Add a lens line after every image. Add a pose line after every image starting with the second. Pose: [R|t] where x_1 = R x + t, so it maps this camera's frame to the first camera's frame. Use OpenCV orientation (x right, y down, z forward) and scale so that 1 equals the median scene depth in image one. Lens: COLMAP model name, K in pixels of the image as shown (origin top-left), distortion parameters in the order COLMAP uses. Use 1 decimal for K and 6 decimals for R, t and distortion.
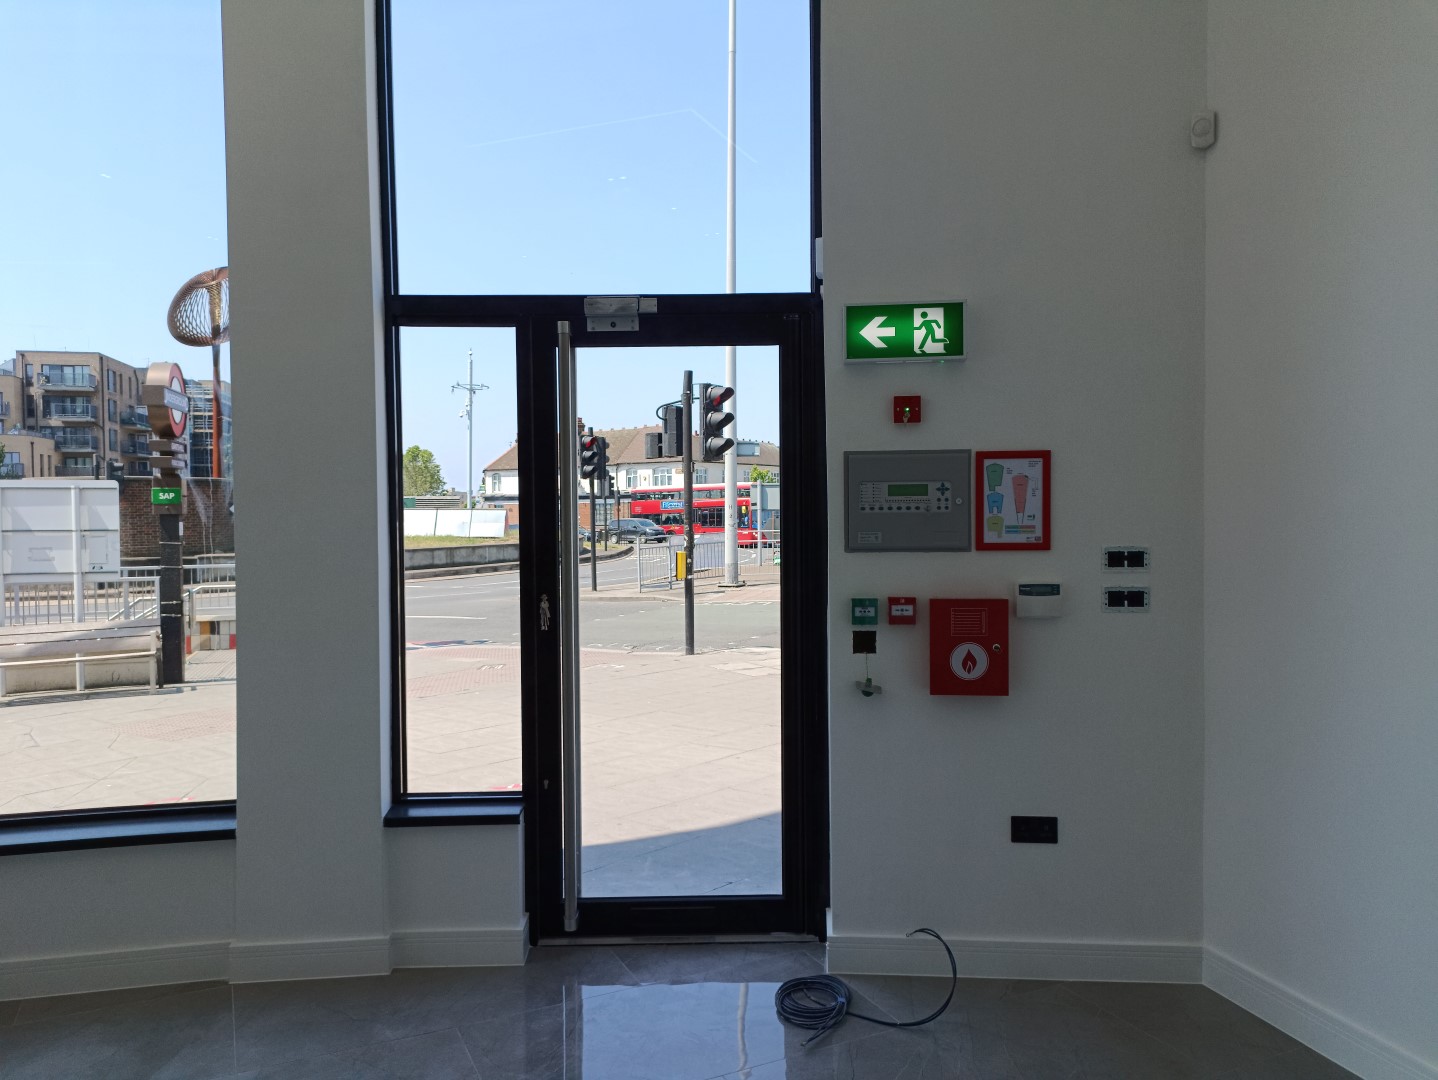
lens RADIAL K [[1007.7, 0, 719.0], [0, 1007.7, 540.0], [0, 0, 1]] dist [0.026445, -0.001159]
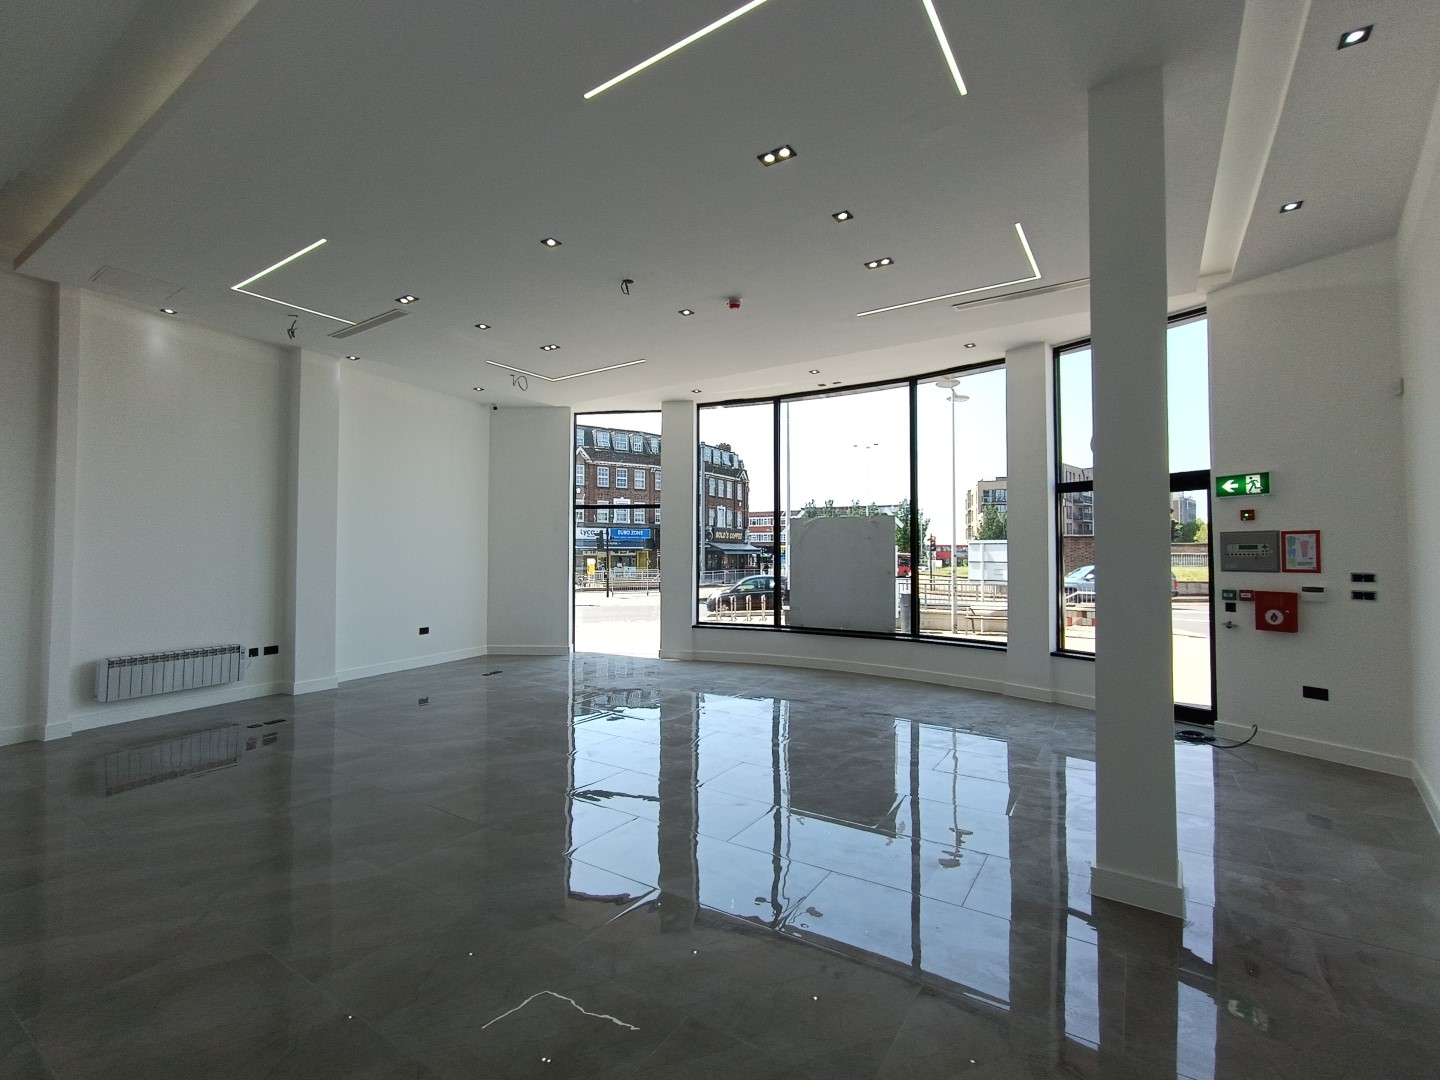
lens RADIAL K [[666.2, 0, 679.3], [0, 666.2, 537.4], [0, 0, 1]] dist [0.000882, 0.000015]
pose [[0.473681, -0.013673, -0.880590, 0.982196], [-0.028396, 0.999123, -0.030788, 0.017336], [0.880239, 0.039589, 0.472877, -1.032998]]
